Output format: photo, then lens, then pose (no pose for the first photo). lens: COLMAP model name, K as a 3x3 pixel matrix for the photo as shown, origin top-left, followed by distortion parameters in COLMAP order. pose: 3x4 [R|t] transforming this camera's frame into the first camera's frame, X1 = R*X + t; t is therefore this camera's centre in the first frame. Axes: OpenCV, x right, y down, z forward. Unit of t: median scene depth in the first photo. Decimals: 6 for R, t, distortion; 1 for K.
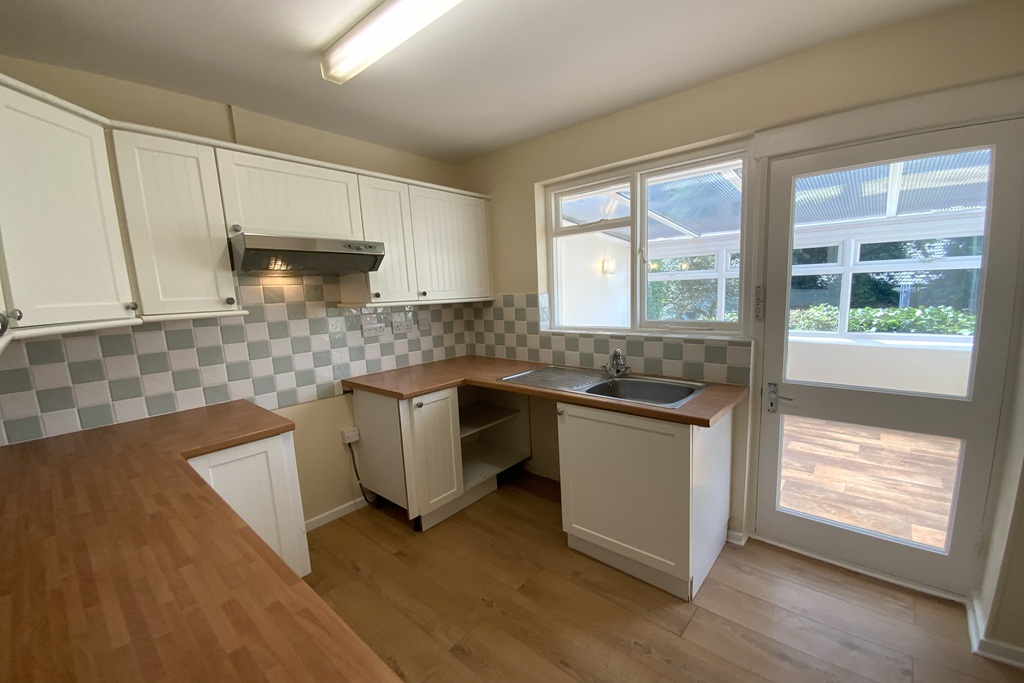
lens RADIAL K [[416.4, 0, 519.0], [0, 416.4, 360.5], [0, 0, 1]] dist [0.009379, -0.010320]
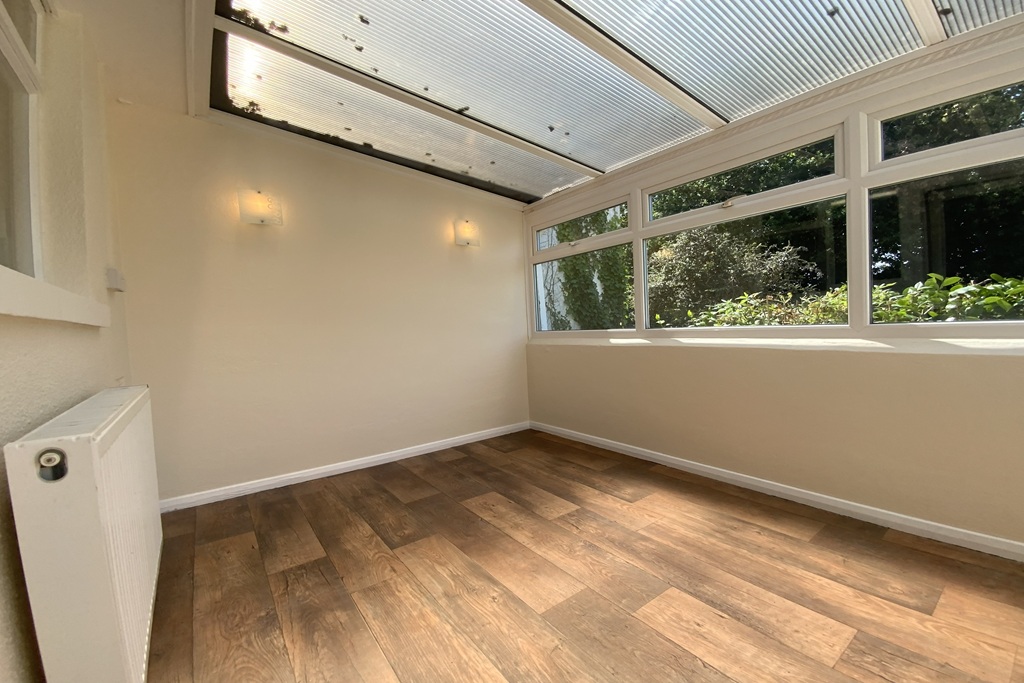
lens RADIAL K [[416.4, 0, 513.8], [0, 416.4, 352.7], [0, 0, 1]] dist [0.009379, -0.010320]
pose [[0.975751, 0.007575, -0.218753, 0.645588], [-0.028639, 0.995228, -0.093281, 0.015634], [0.217003, 0.097284, 0.971311, 0.617827]]
